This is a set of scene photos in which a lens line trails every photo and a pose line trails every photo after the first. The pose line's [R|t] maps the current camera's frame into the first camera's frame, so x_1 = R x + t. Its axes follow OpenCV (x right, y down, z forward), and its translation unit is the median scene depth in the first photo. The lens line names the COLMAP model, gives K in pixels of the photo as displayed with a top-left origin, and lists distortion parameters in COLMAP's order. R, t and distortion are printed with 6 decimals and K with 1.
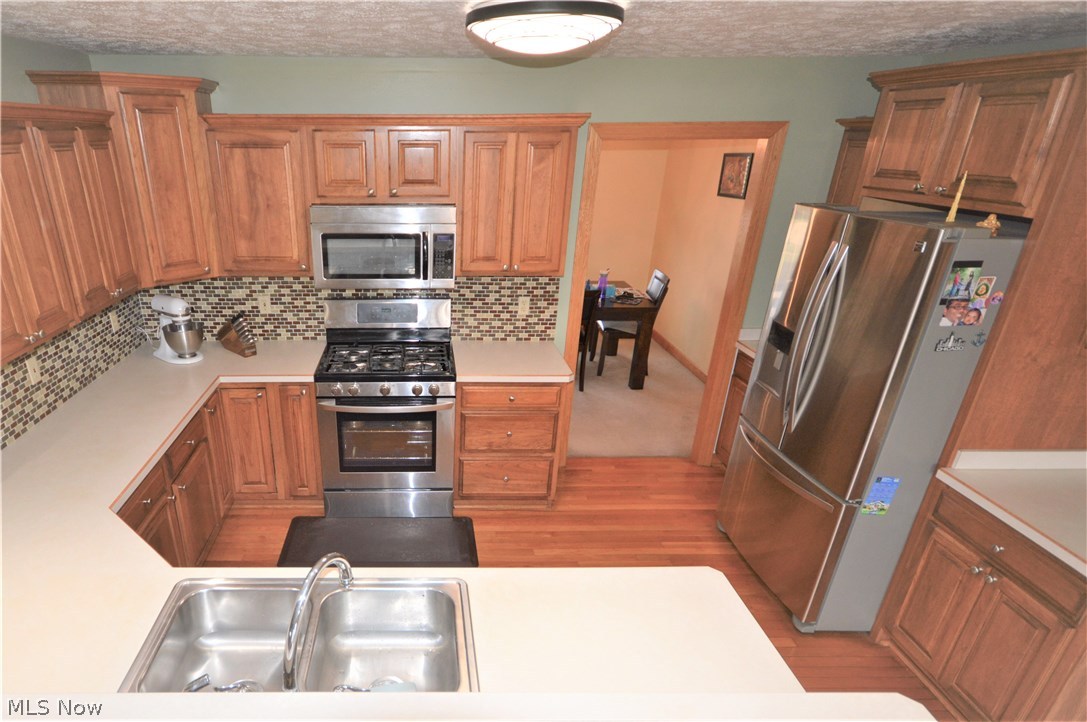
lens RADIAL K [[624.2, 0, 417.2], [0, 624.2, 437.8], [0, 0, 1]] dist [0.008619, -0.009910]
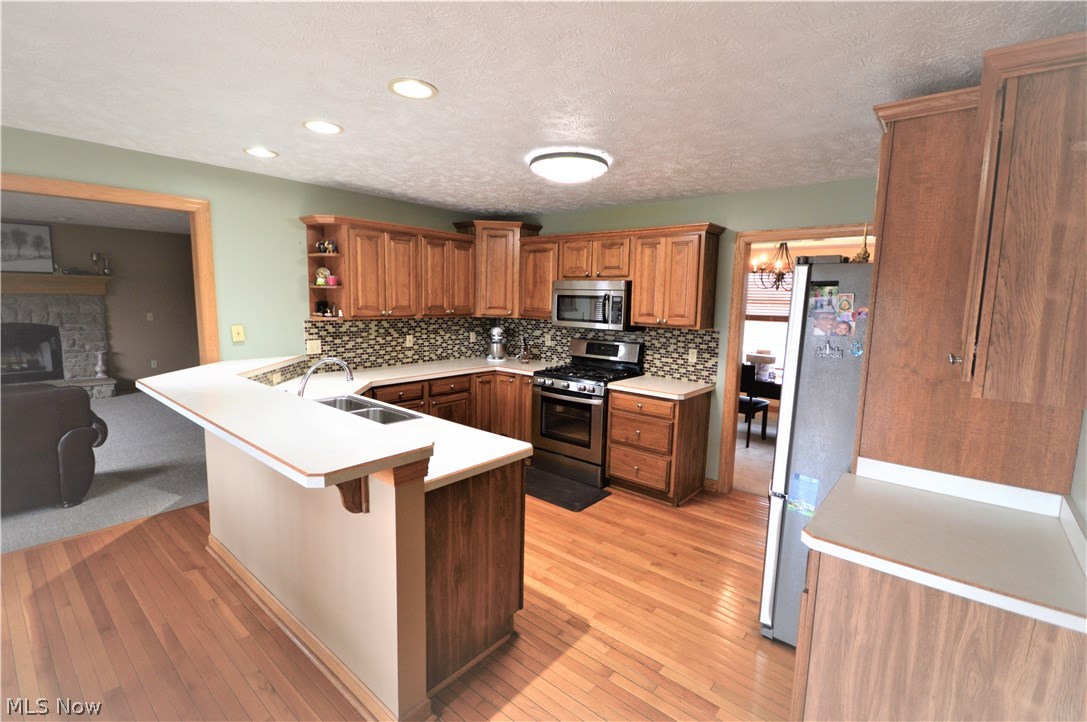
lens RADIAL K [[487.6, 0, 542.1], [0, 487.6, 360.4], [0, 0, 1]] dist [-0.002218, -0.000659]
pose [[0.762365, 0.102891, -0.638915, 0.696446], [-0.304609, 0.928126, -0.213998, 0.149426], [0.570976, 0.357764, 0.738913, 0.023463]]
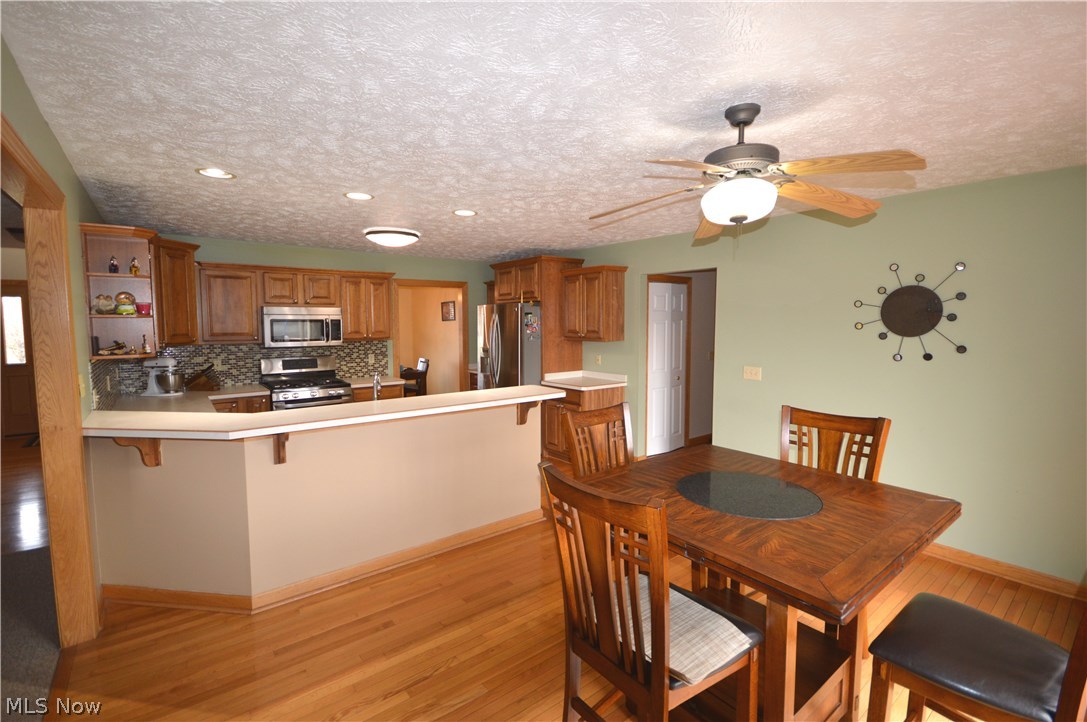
lens RADIAL K [[487.6, 0, 551.3], [0, 487.6, 359.2], [0, 0, 1]] dist [-0.002218, -0.000659]
pose [[0.777926, -0.049848, 0.626375, -0.420746], [0.276871, 0.922054, -0.270480, 0.436182], [-0.564069, 0.383839, 0.731091, -0.555388]]
